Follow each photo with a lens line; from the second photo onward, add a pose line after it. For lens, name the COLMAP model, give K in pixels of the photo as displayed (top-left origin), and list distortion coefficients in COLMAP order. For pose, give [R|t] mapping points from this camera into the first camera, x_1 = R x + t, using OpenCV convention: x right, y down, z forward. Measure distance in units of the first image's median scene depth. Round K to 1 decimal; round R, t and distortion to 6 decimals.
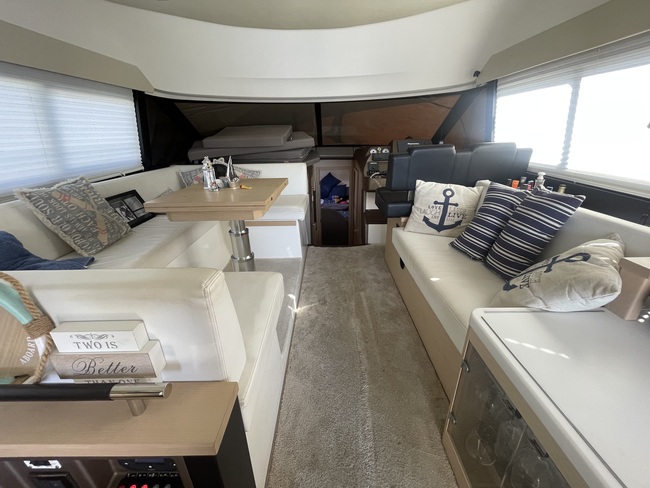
lens RADIAL K [[261.8, 0, 323.6], [0, 261.8, 242.1], [0, 0, 1]] dist [-0.000385, 0.000196]
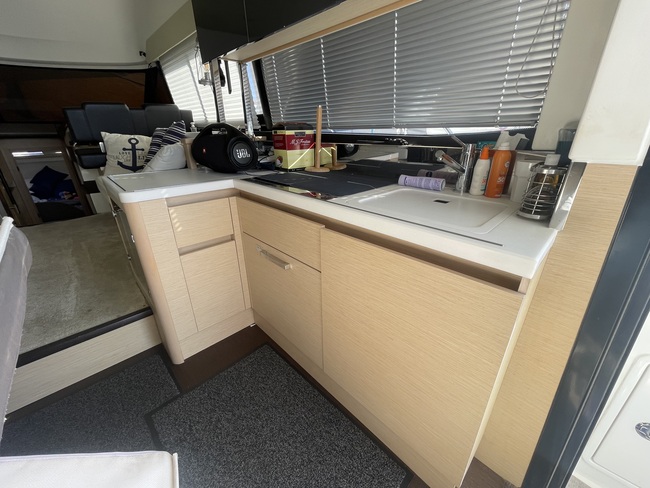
lens RADIAL K [[261.8, 0, 323.6], [0, 261.8, 242.1], [0, 0, 1]] dist [-0.000385, 0.000196]
pose [[0.714605, -0.259389, 0.649660, 0.166584], [0.264586, 0.959941, 0.092238, 0.375701], [-0.647560, 0.105977, 0.754609, -0.466563]]
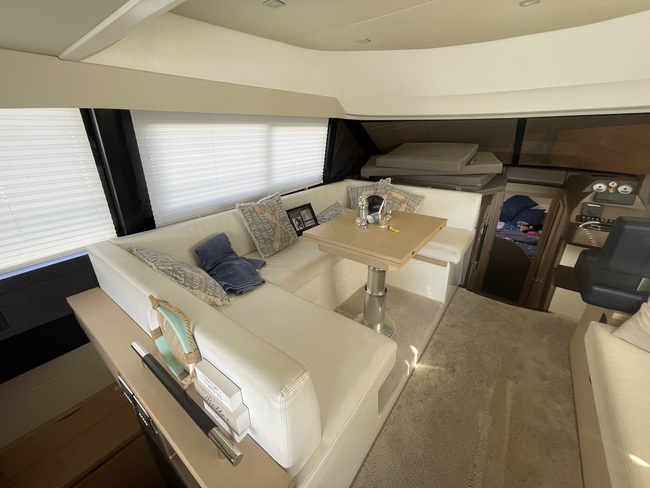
lens RADIAL K [[261.8, 0, 323.6], [0, 261.8, 242.1], [0, 0, 1]] dist [-0.000385, 0.000196]
pose [[0.800929, 0.244106, -0.546741, 0.030317], [-0.234027, 0.968110, 0.089407, -0.150951], [0.551130, 0.056344, 0.832515, 0.044042]]
